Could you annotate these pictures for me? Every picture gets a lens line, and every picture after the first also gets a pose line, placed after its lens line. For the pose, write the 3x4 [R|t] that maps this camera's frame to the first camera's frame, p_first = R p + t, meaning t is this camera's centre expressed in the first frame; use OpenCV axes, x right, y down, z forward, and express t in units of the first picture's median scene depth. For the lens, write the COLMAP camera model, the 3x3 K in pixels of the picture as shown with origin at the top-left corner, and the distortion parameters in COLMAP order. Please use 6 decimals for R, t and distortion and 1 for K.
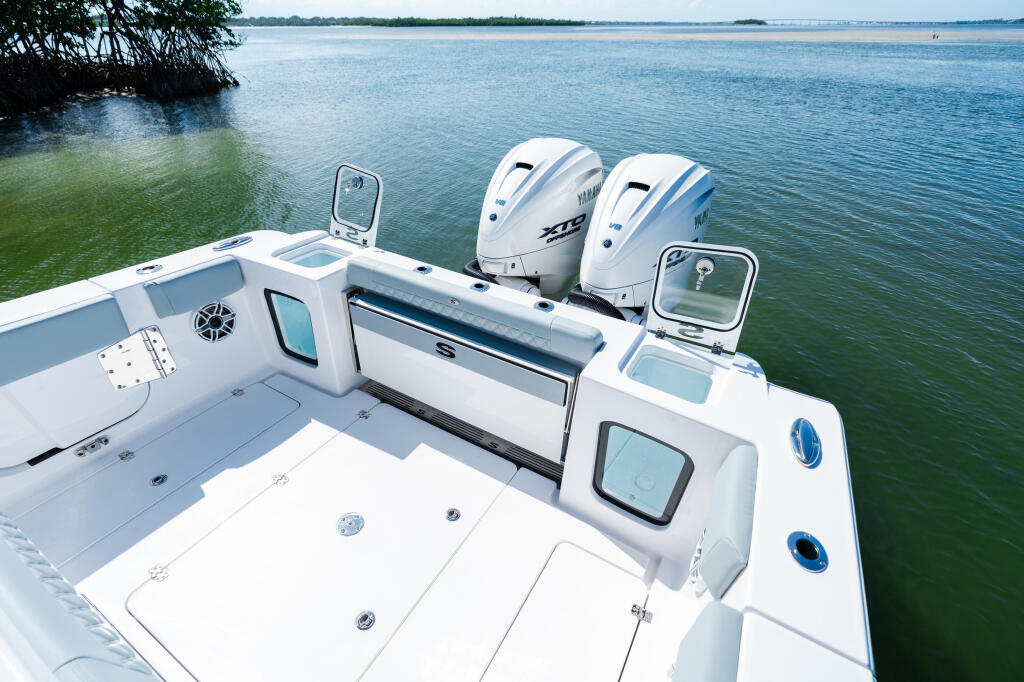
lens RADIAL K [[476.1, 0, 511.7], [0, 476.1, 338.6], [0, 0, 1]] dist [-0.001651, 0.000416]
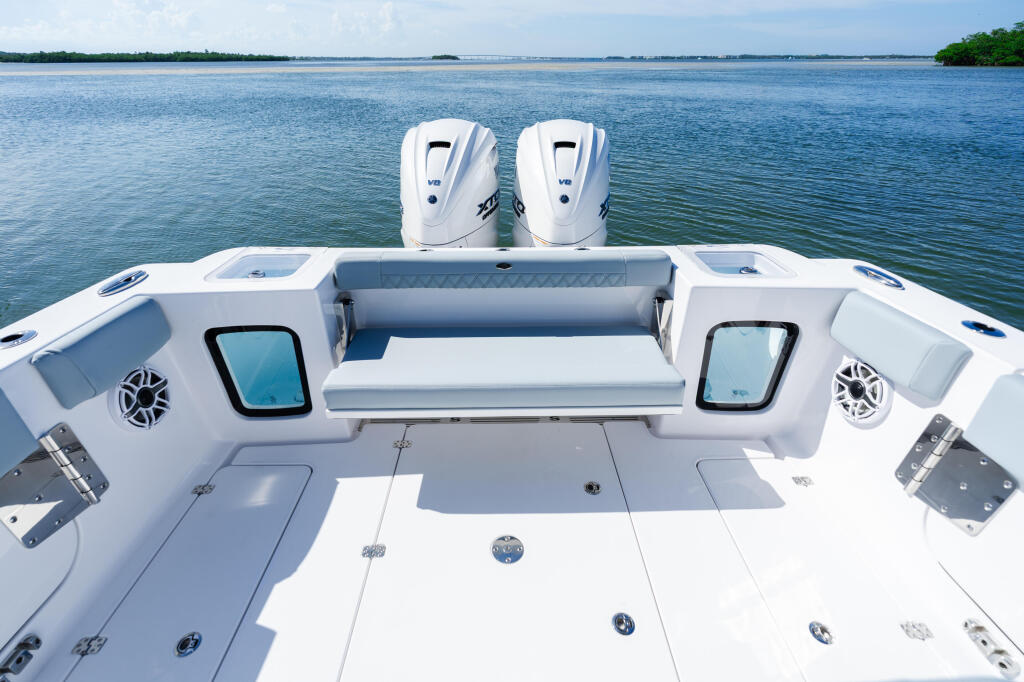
lens RADIAL K [[466.1, 0, 511.8], [0, 466.1, 338.5], [0, 0, 1]] dist [-0.002462, 0.001206]
pose [[0.851839, -0.285914, 0.438889, -0.448921], [0.307345, 0.951315, 0.023208, 0.028857], [-0.424157, 0.115120, 0.898242, 0.196355]]
